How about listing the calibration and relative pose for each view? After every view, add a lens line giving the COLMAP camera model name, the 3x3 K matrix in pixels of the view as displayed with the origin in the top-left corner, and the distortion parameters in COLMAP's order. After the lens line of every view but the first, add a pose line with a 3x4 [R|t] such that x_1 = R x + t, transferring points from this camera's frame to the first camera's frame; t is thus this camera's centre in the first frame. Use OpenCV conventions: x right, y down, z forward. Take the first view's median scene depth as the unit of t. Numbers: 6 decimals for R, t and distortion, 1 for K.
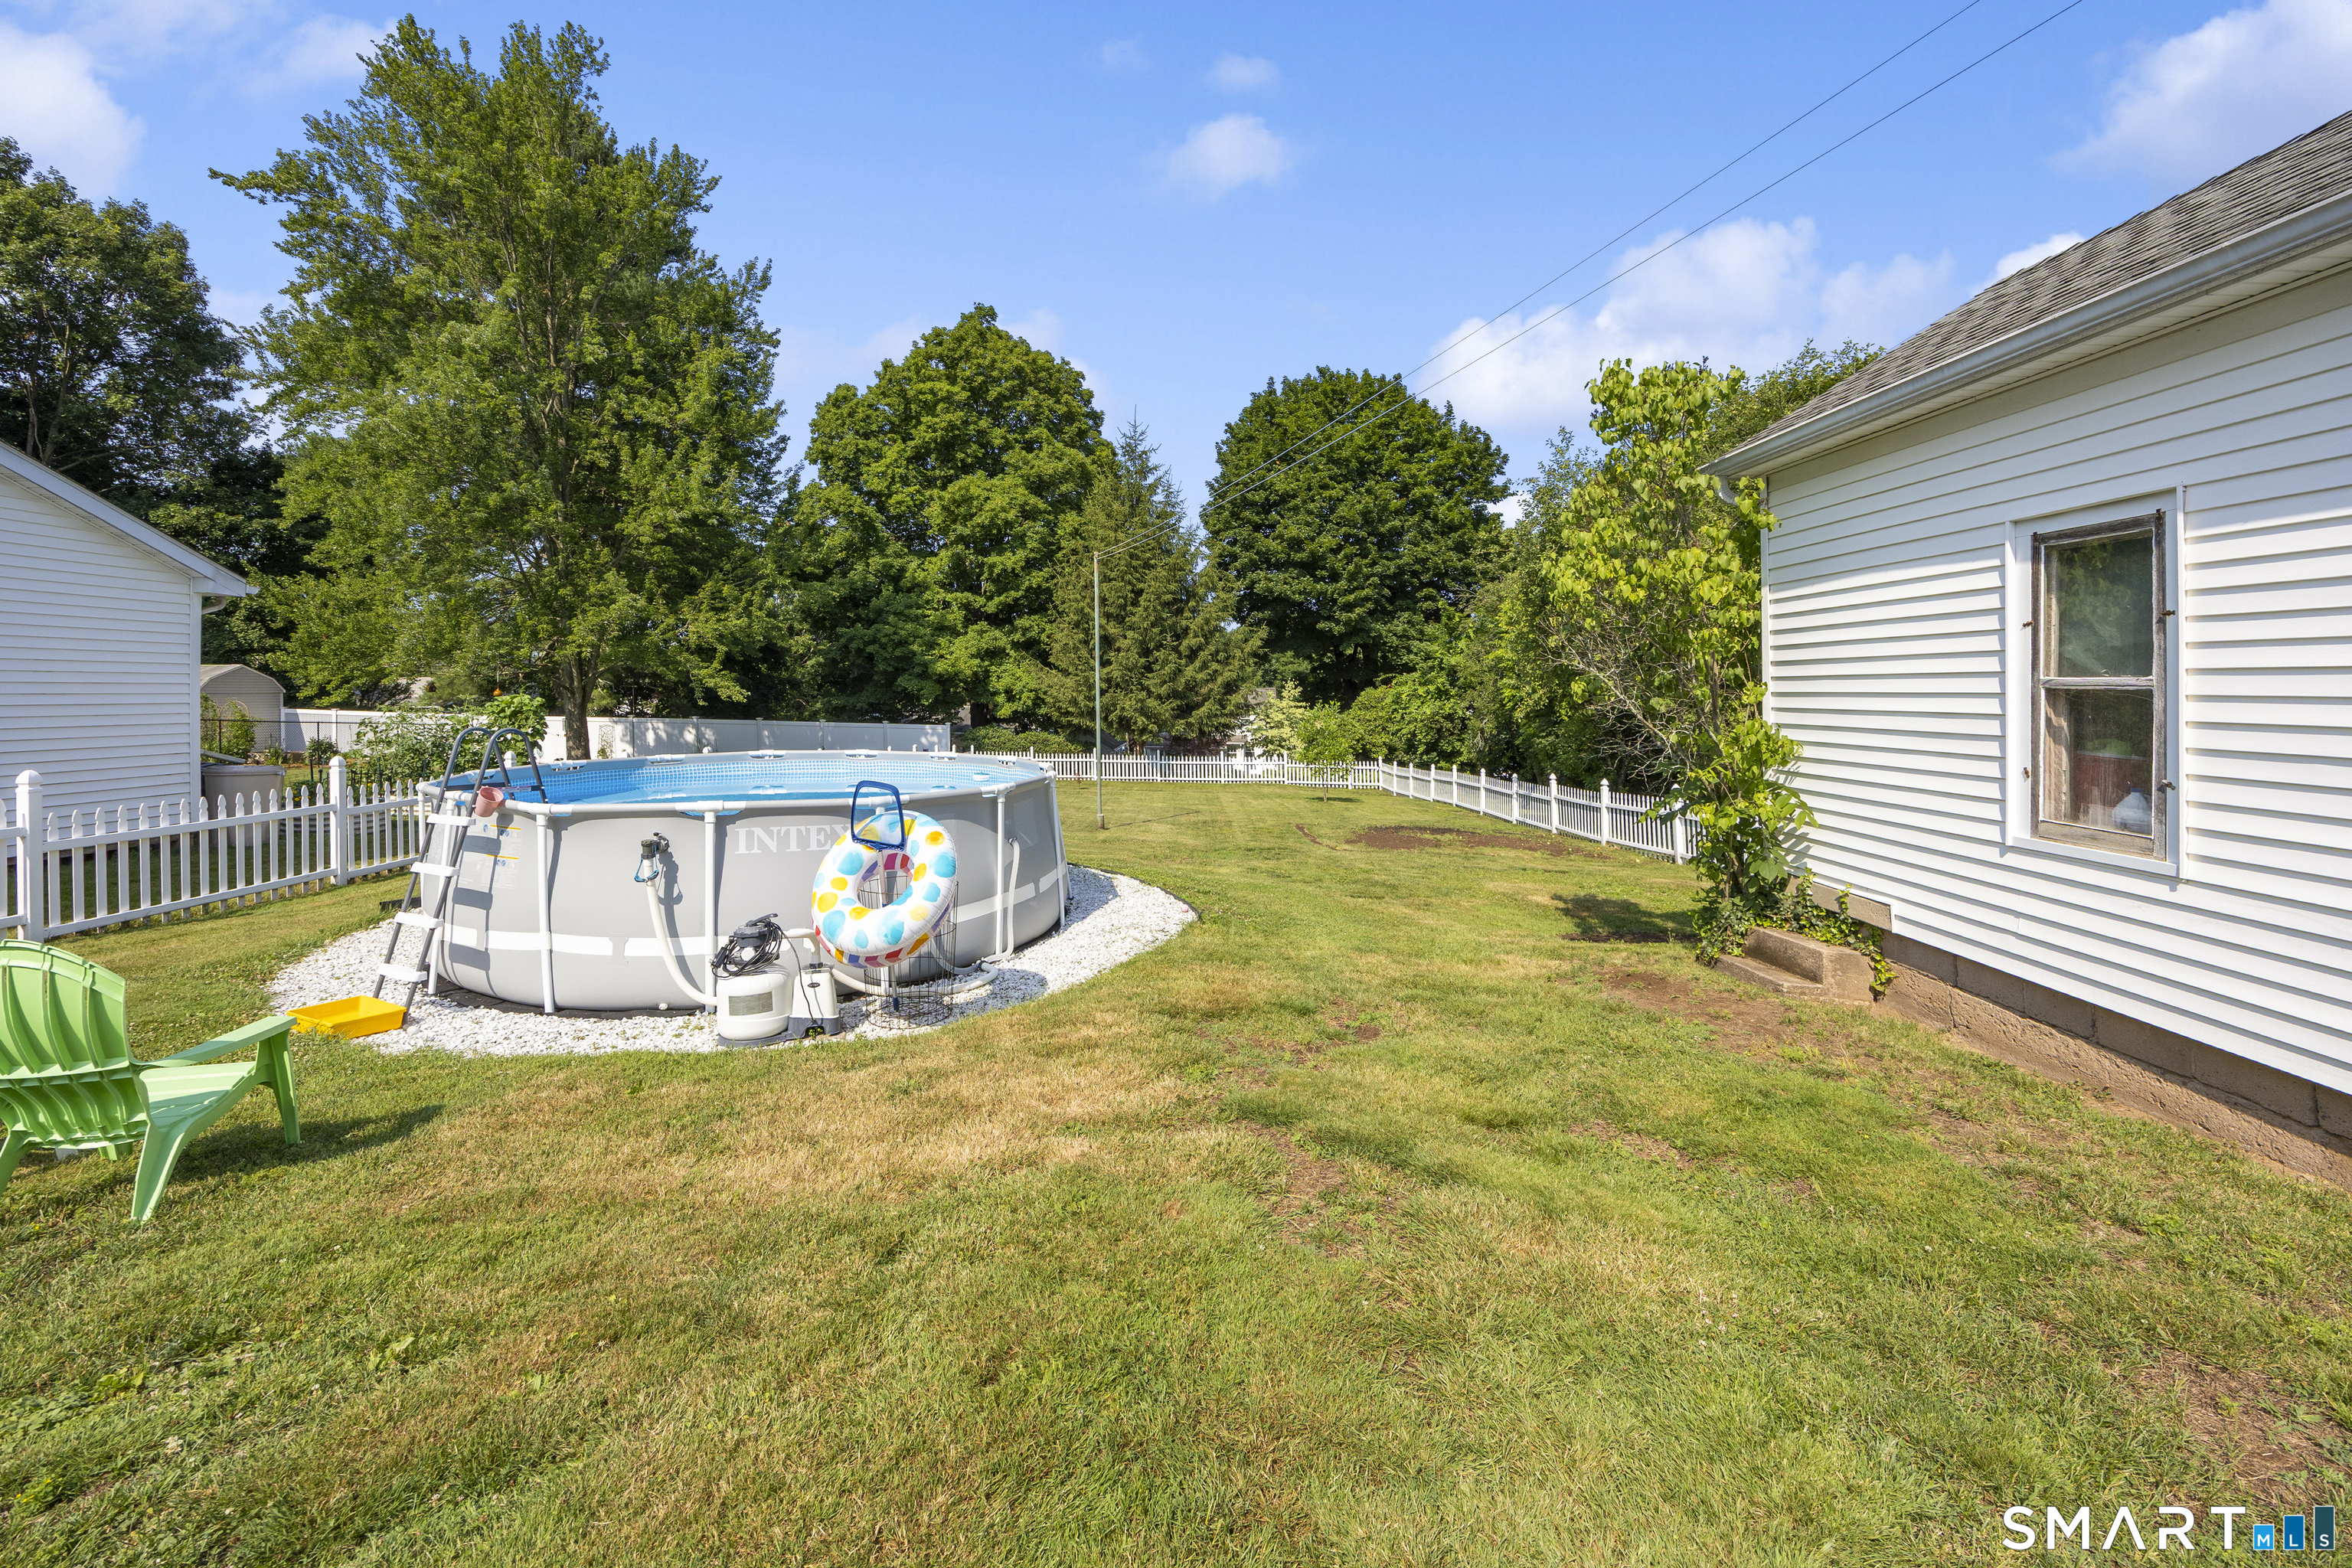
lens RADIAL K [[950.4, 0, 1172.6], [0, 950.4, 702.2], [0, 0, 1]] dist [-0.000110, -0.000029]
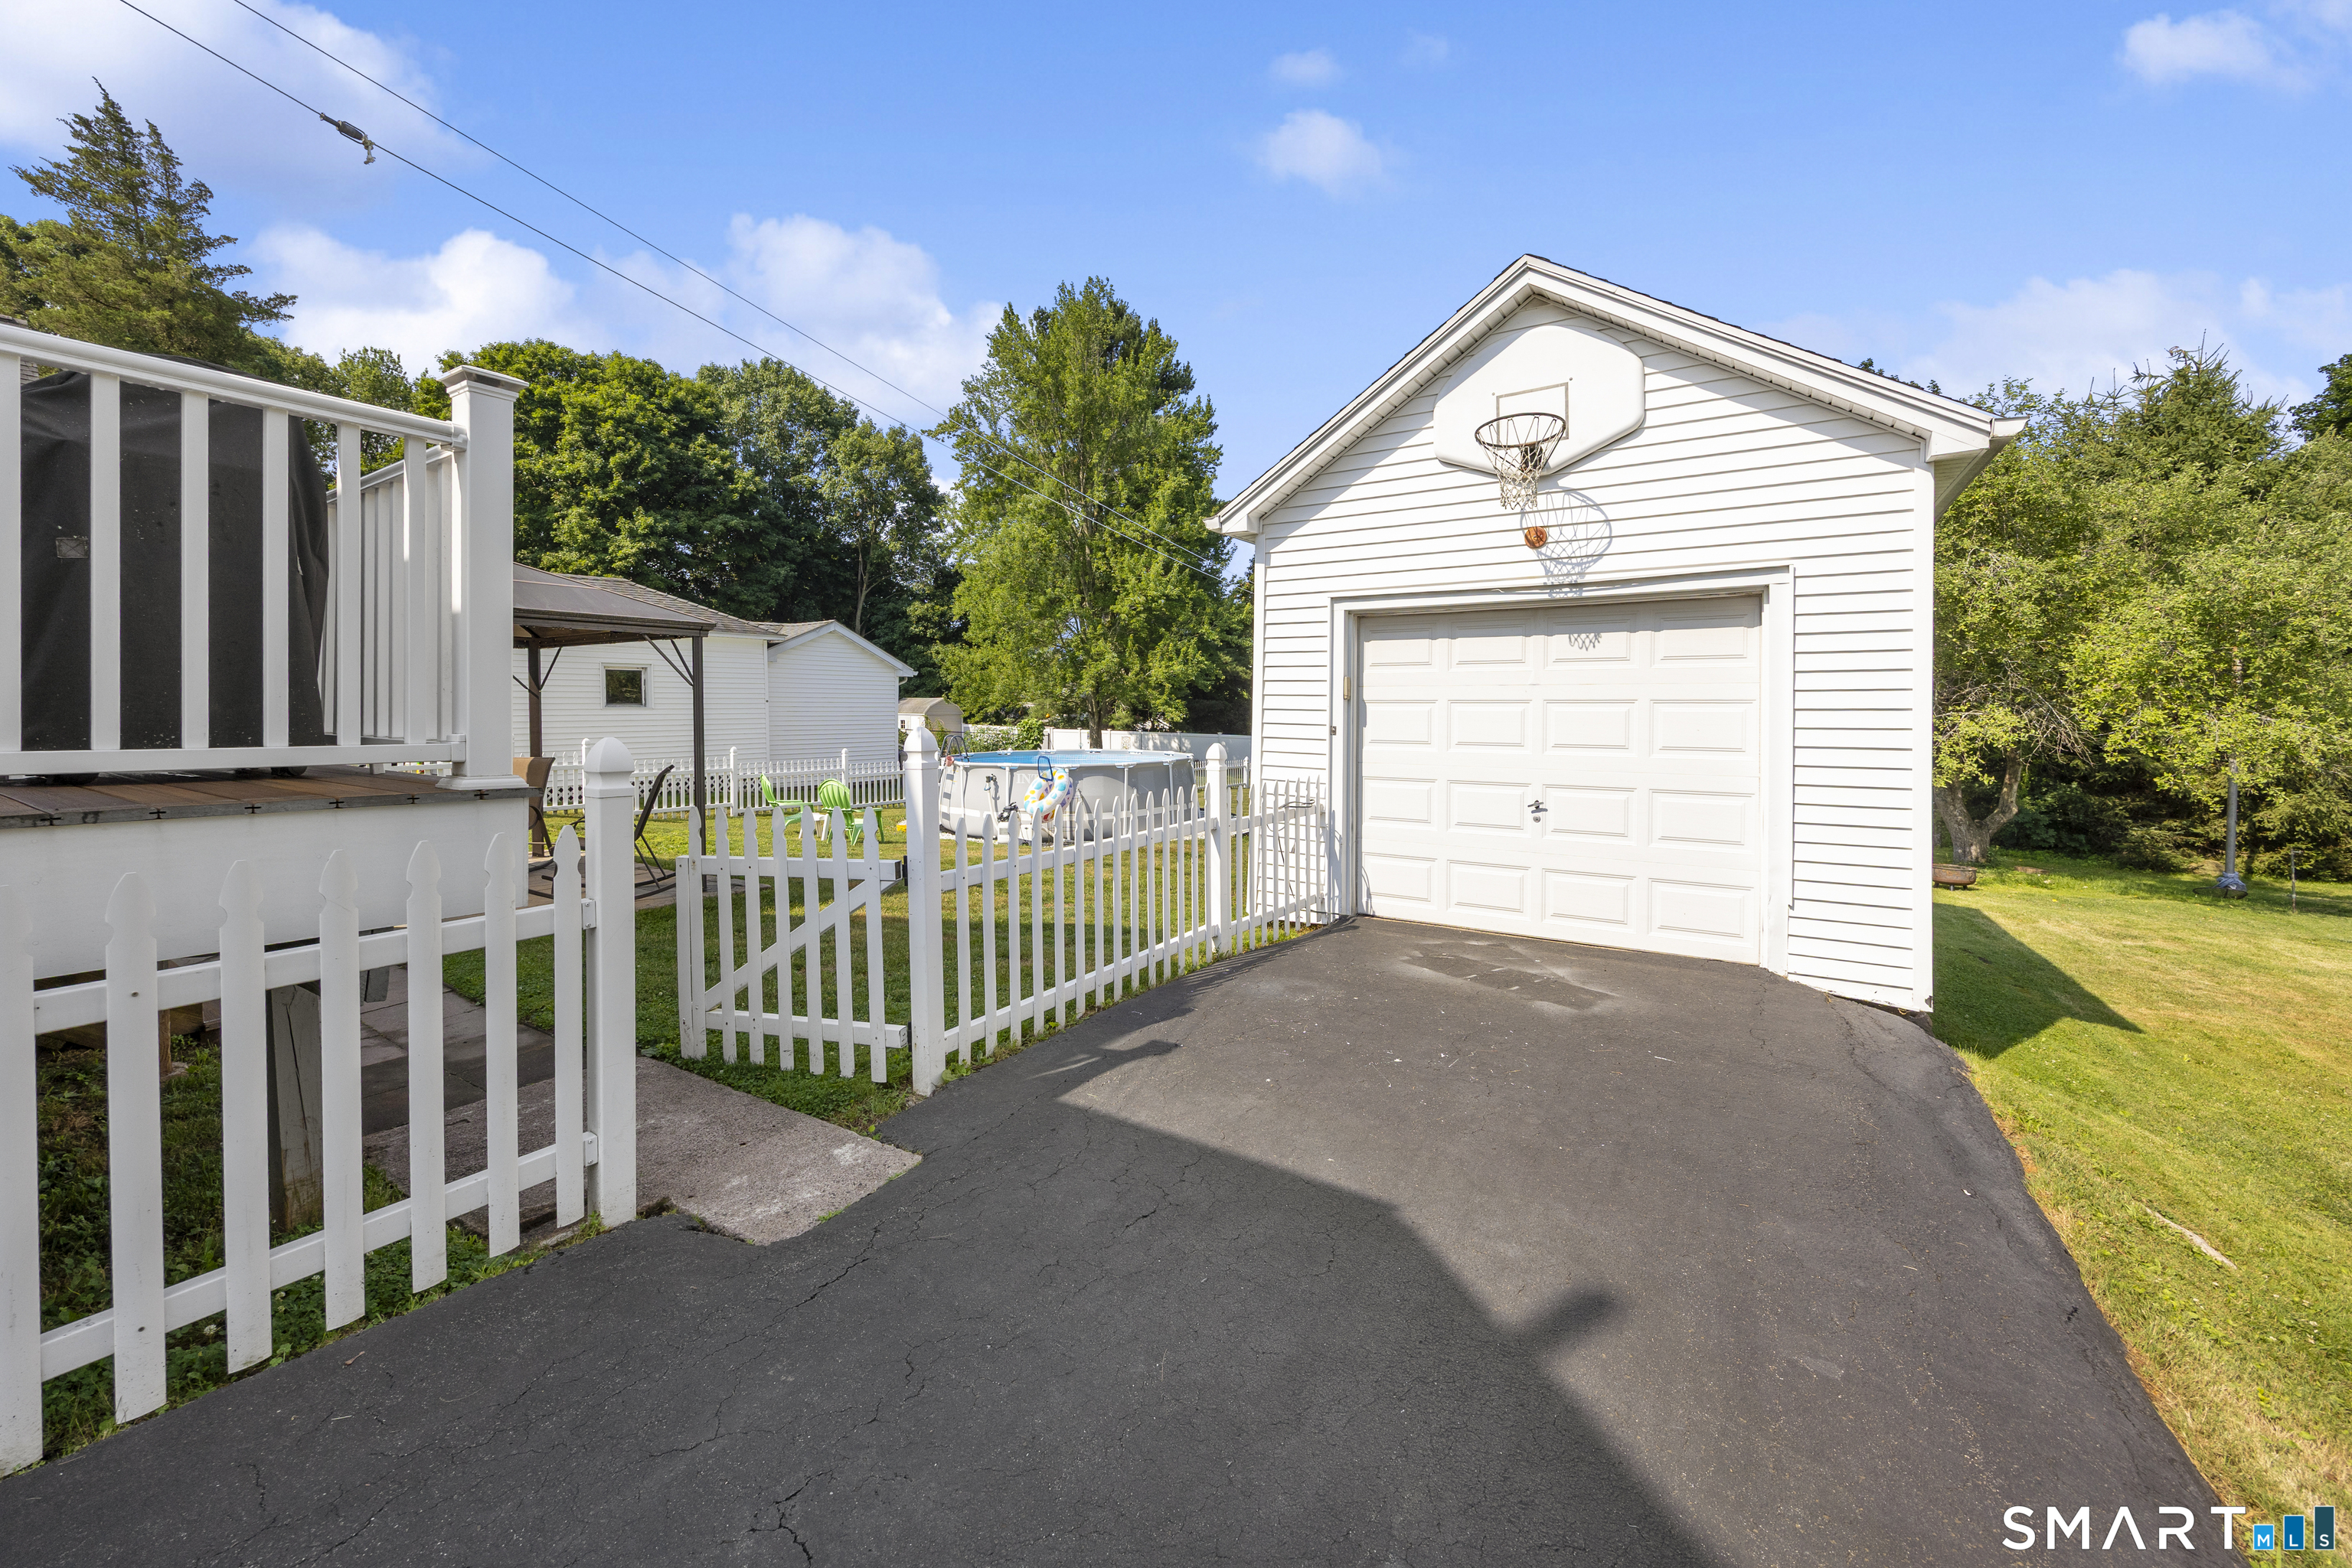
lens RADIAL K [[954.0, 0, 1179.2], [0, 954.0, 732.4], [0, 0, 1]] dist [0.000258, -0.000014]
pose [[0.846213, 0.007692, -0.532789, 0.332608], [0.000657, 0.999880, 0.015479, -0.006047], [0.532844, -0.013449, 0.846107, -0.252464]]
